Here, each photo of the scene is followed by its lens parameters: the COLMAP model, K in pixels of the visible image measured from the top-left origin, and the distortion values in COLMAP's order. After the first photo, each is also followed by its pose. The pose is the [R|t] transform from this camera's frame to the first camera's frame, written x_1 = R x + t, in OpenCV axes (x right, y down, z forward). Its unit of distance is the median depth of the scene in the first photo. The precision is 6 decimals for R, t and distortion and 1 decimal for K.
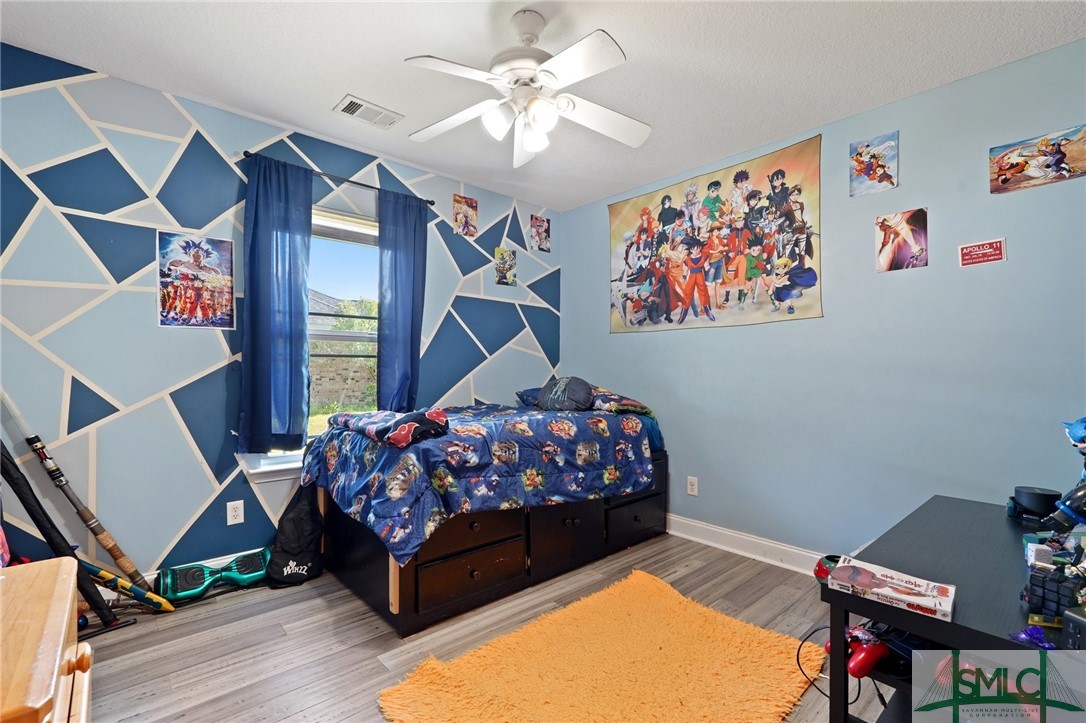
lens RADIAL K [[485.2, 0, 542.4], [0, 485.2, 368.1], [0, 0, 1]] dist [-0.005233, 0.005597]
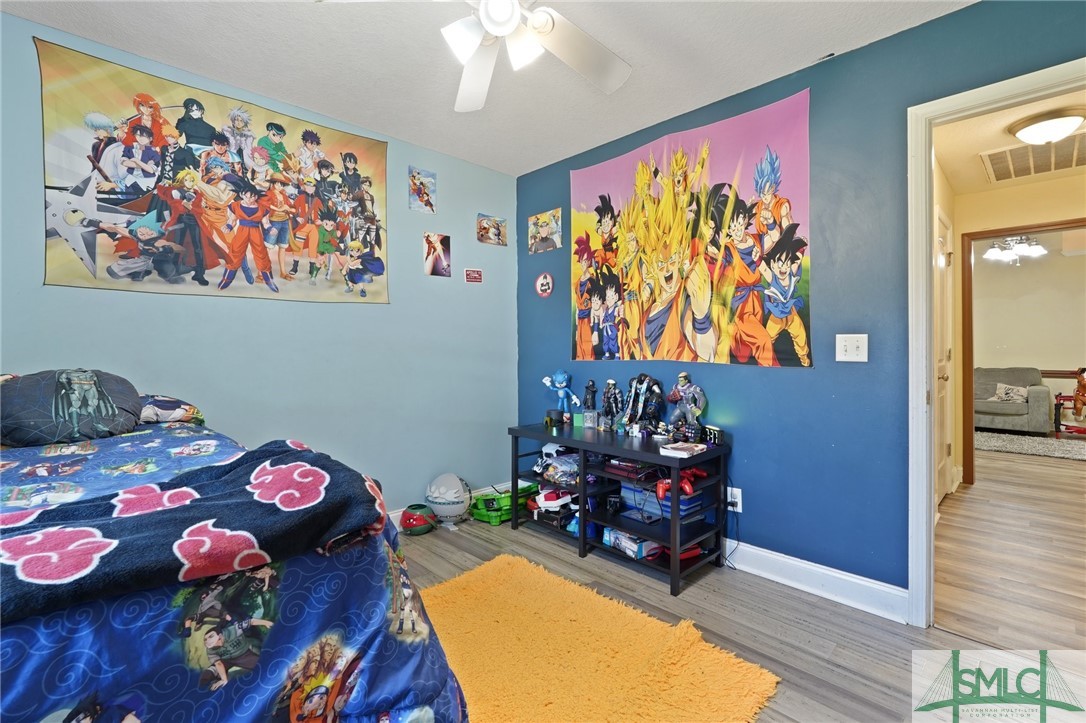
lens RADIAL K [[485.2, 0, 542.4], [0, 485.2, 351.2], [0, 0, 1]] dist [-0.005233, 0.005597]
pose [[-0.028604, -0.005055, 0.999578, -0.492855], [0.008913, 0.999946, 0.005312, 0.002824], [-0.999551, 0.009061, -0.028558, 0.579377]]
